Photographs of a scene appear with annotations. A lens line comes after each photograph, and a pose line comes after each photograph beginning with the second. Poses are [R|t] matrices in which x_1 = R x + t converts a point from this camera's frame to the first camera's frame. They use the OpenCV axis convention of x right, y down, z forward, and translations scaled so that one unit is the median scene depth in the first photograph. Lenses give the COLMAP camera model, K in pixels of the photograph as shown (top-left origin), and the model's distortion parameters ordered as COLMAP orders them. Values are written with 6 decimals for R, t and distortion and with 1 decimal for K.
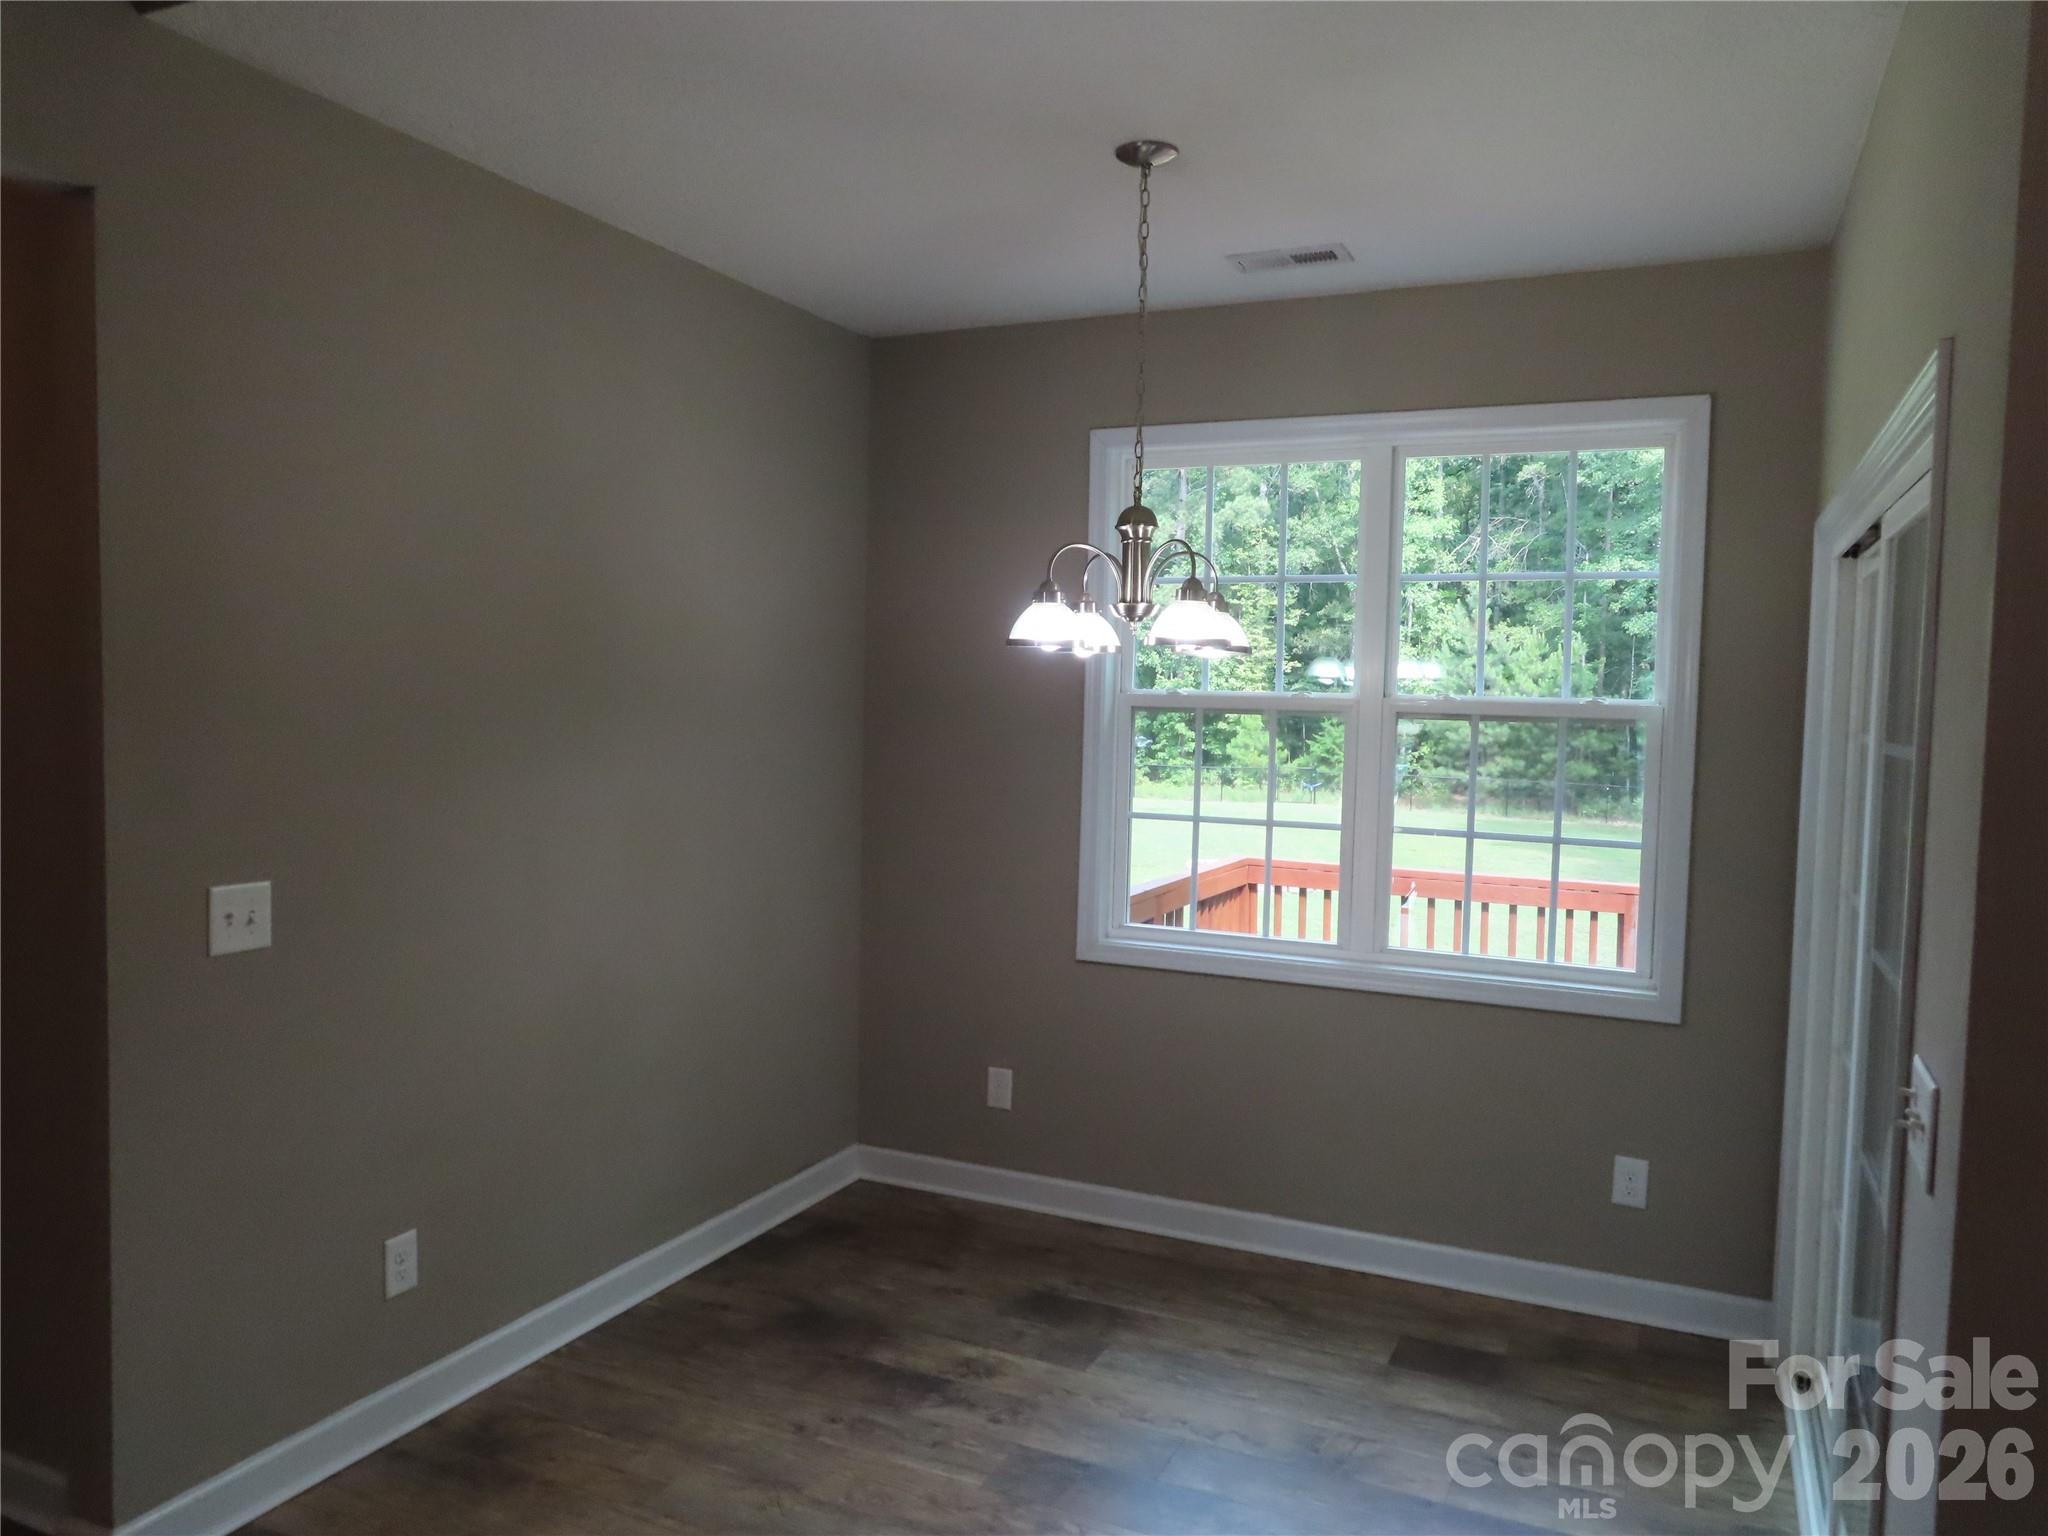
lens RADIAL K [[1464.2, 0, 1021.4], [0, 1464.2, 768.0], [0, 0, 1]] dist [-0.002093, -0.006346]
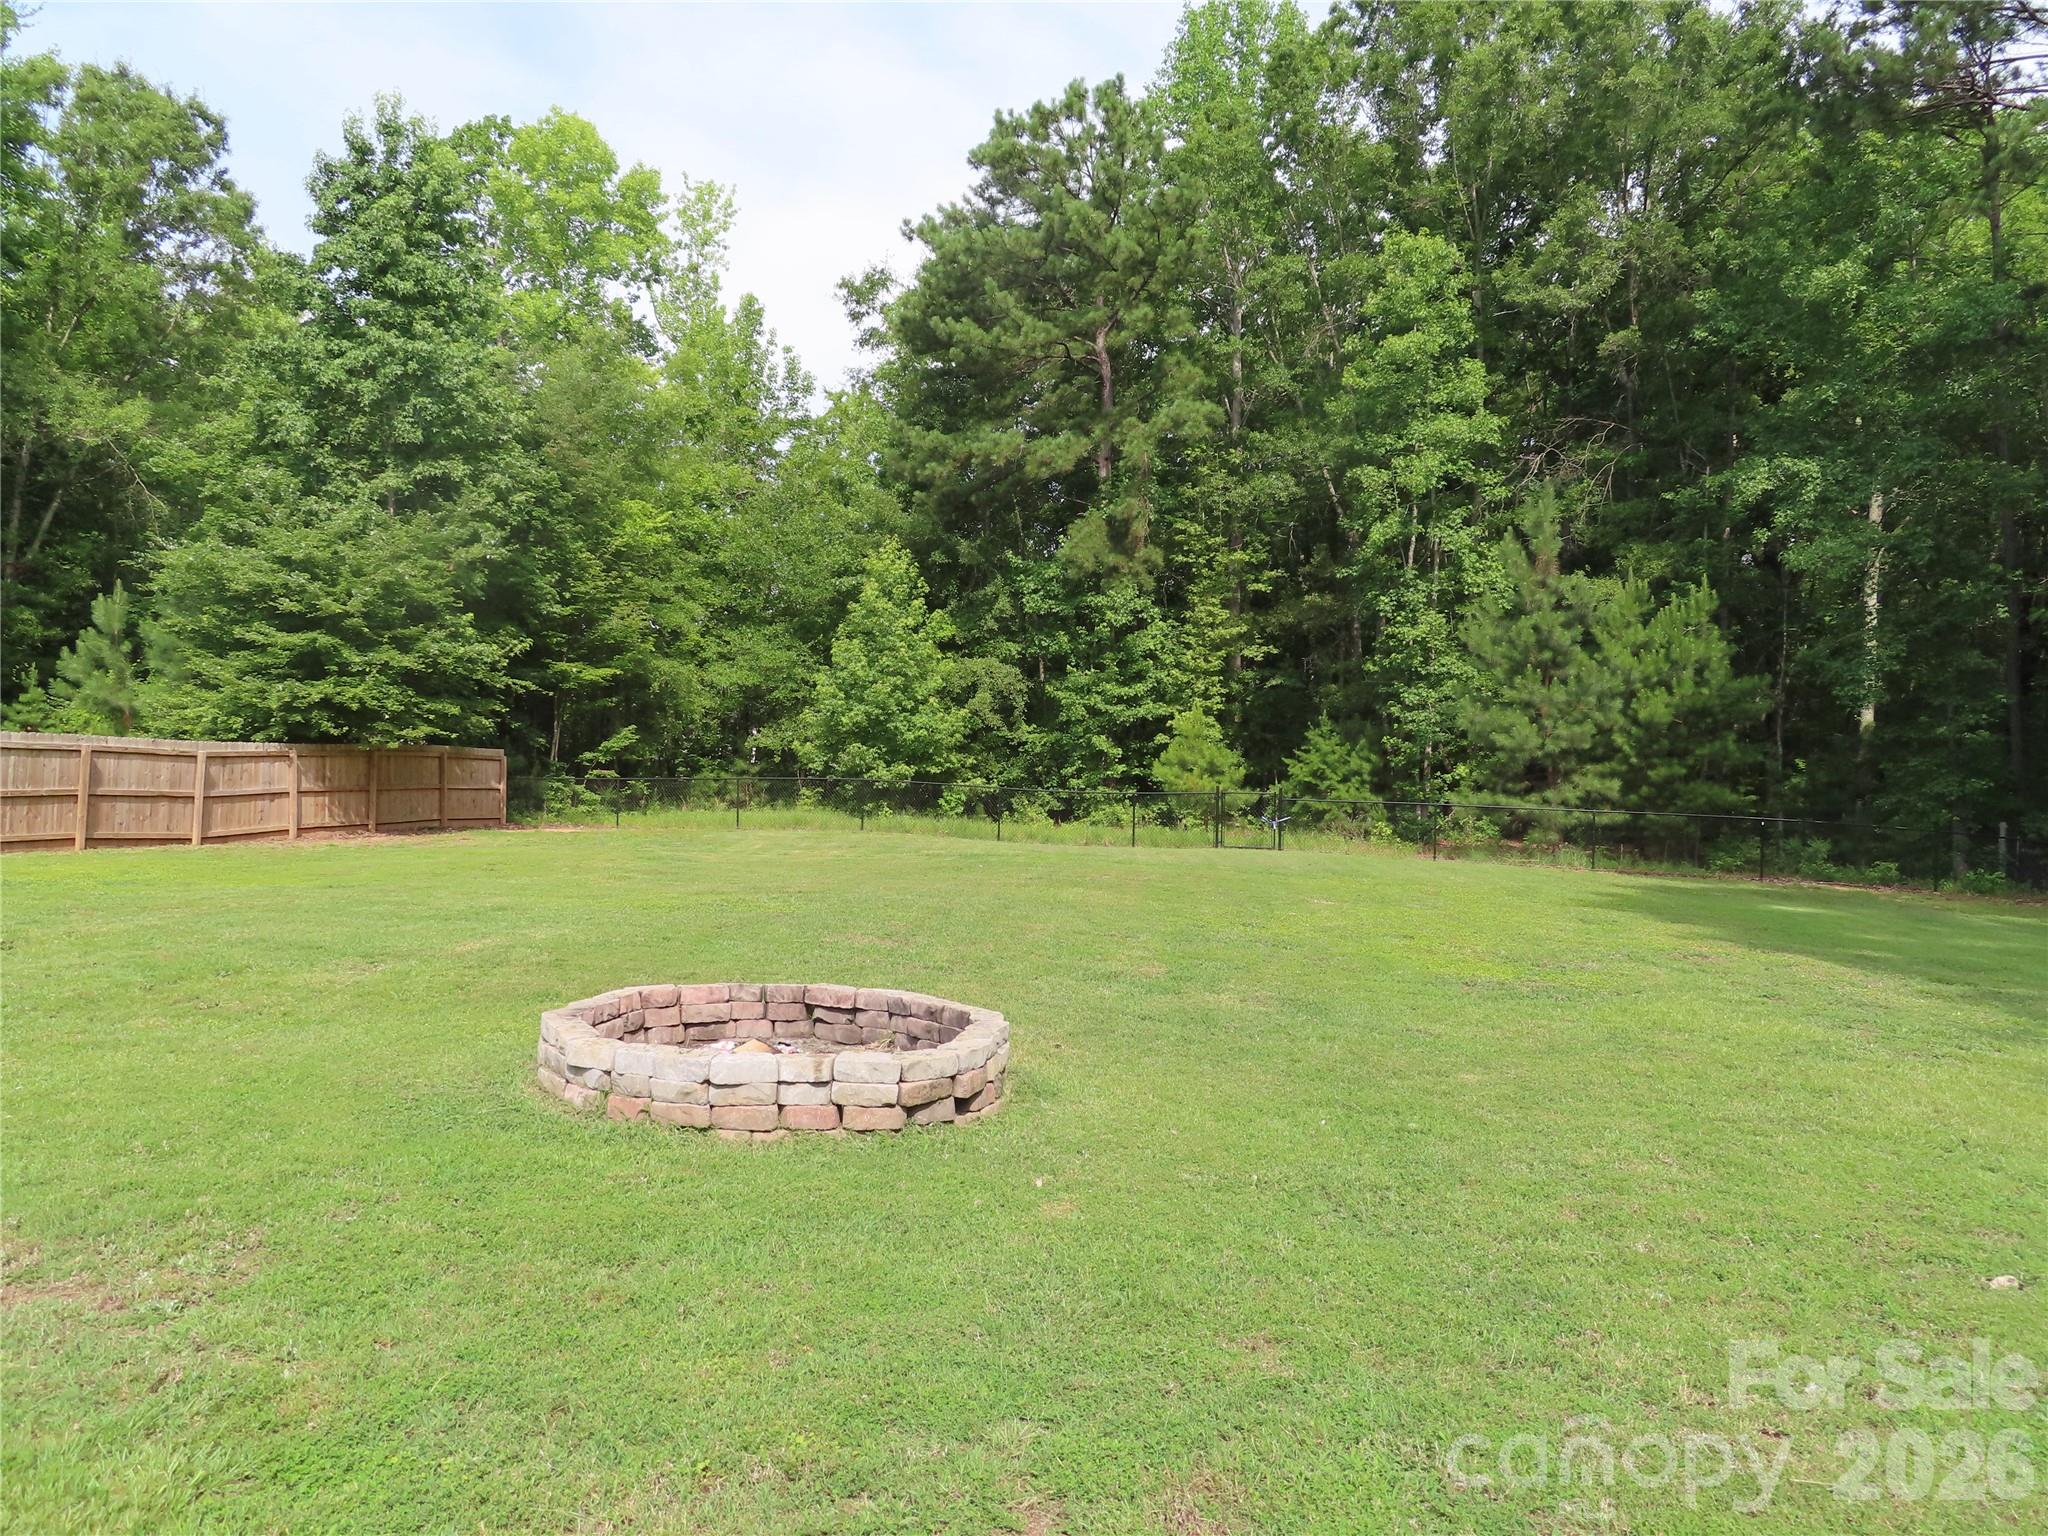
lens RADIAL K [[1464.2, 0, 1028.6], [0, 1464.2, 765.6], [0, 0, 1]] dist [-0.002093, -0.006346]
pose [[0.999569, -0.000935, -0.029339, 0.104583], [-0.000391, 0.998980, -0.045142, 0.015685], [0.029351, 0.045134, 0.998550, 0.350225]]
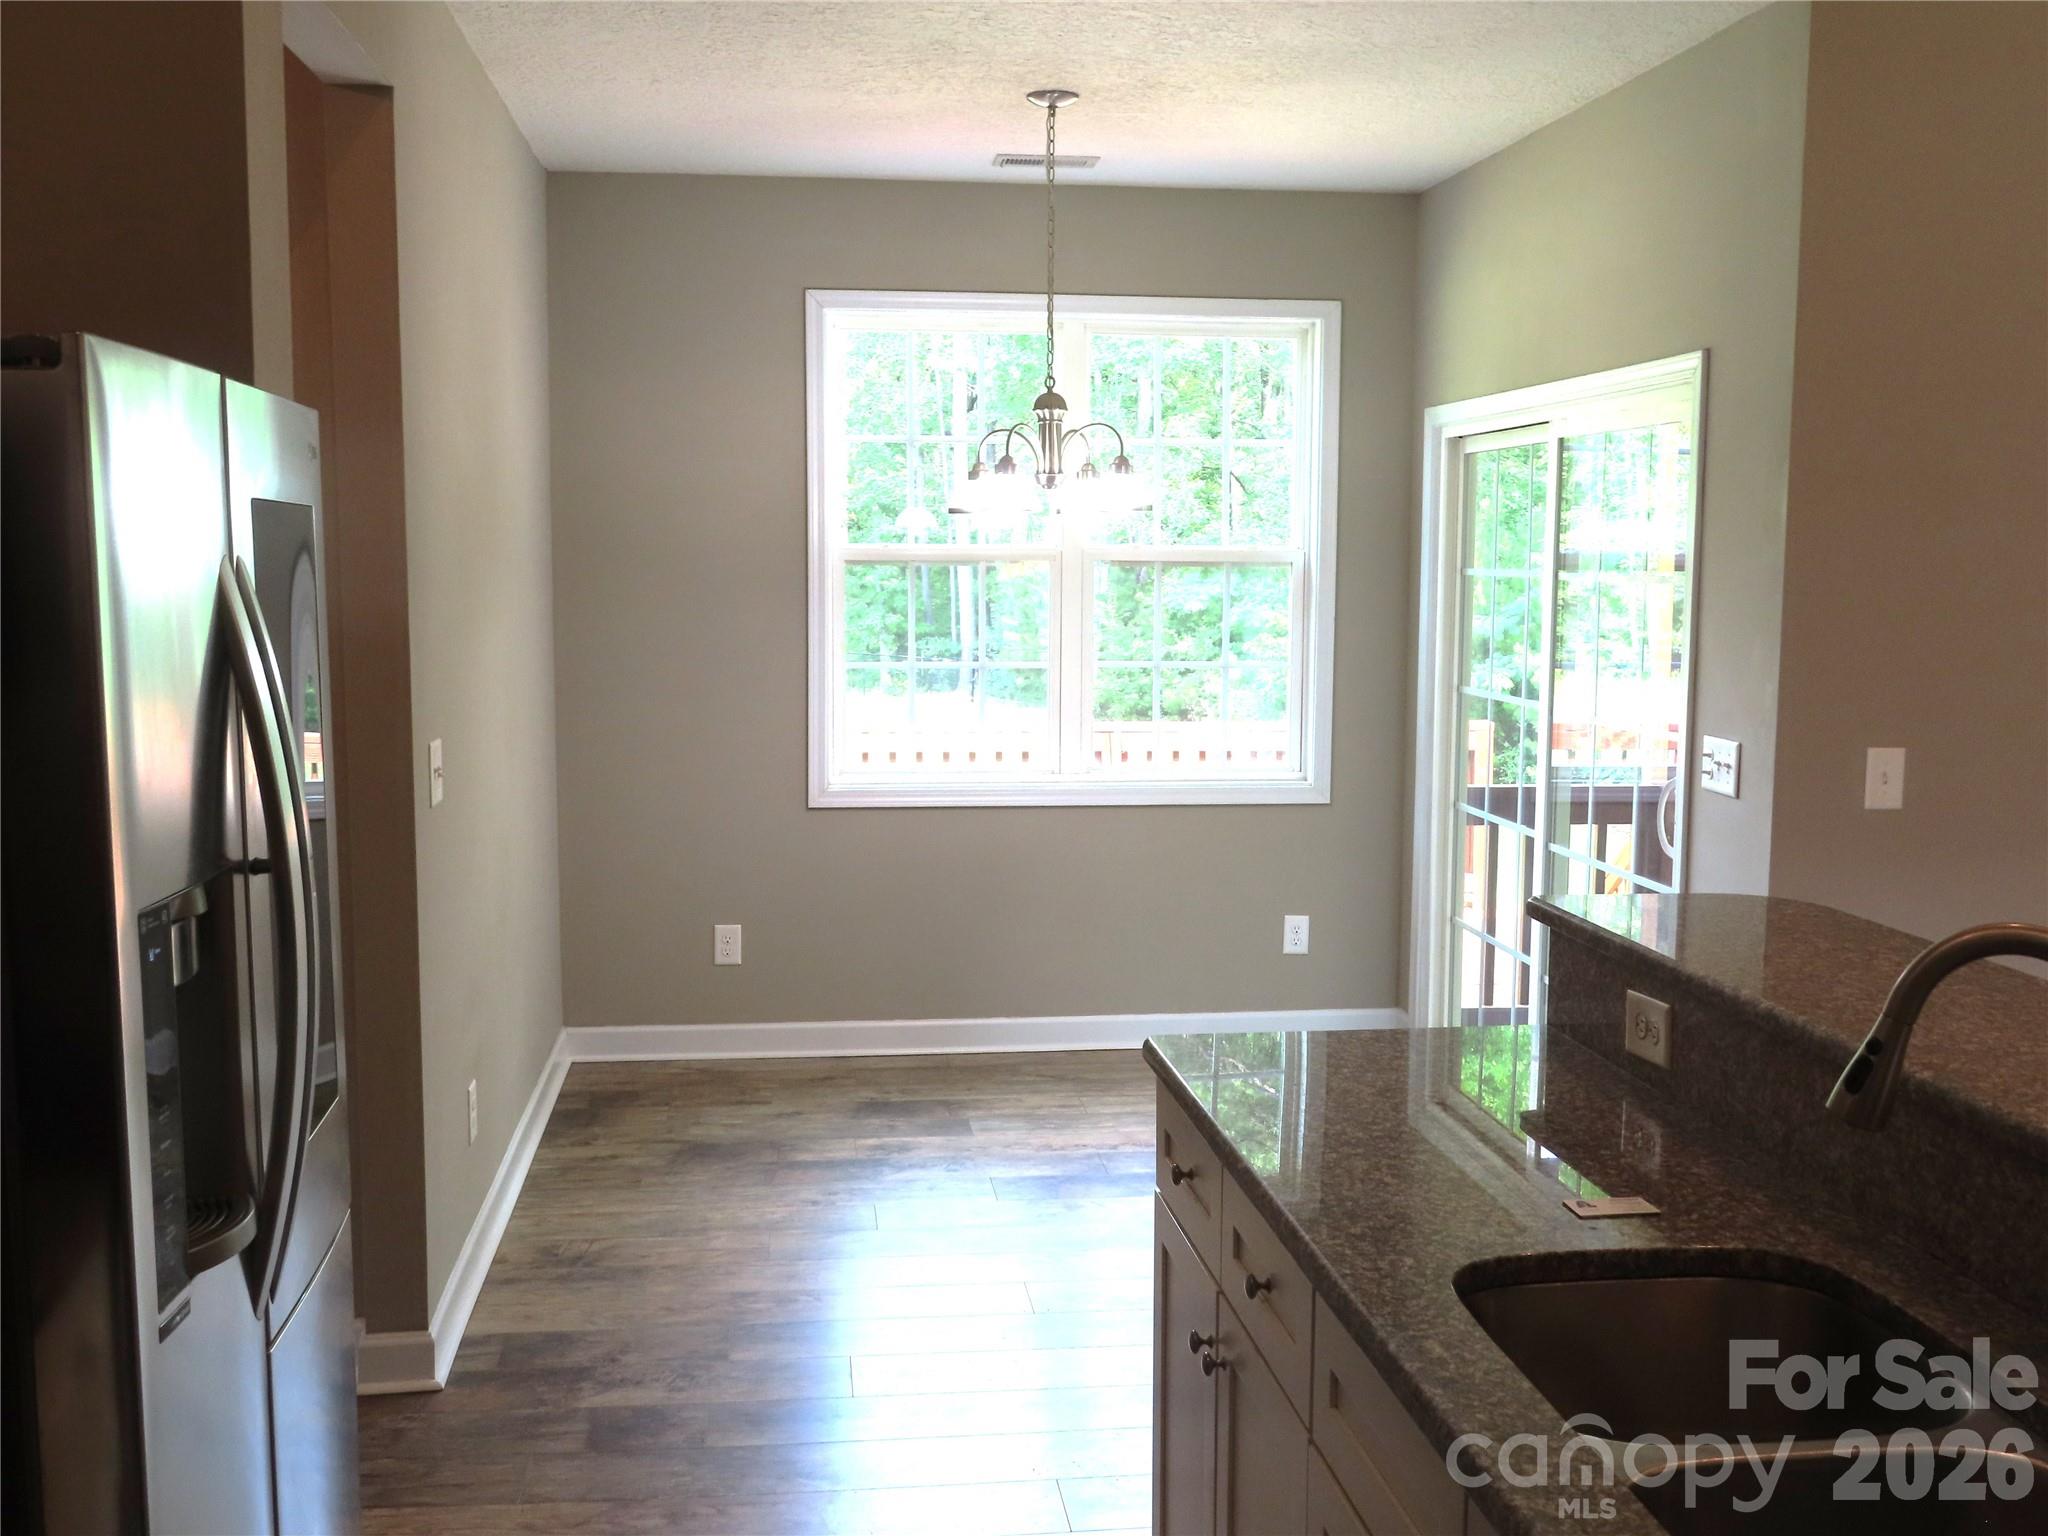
lens RADIAL K [[2015.9, 0, 1023.5], [0, 2015.9, 765.2], [0, 0, 1]] dist [0.016931, 0.000000]
pose [[0.848618, -0.070777, 0.524249, -0.652256], [0.038692, 0.996659, 0.071923, 0.004907], [-0.527589, -0.040751, 0.848522, -0.323151]]
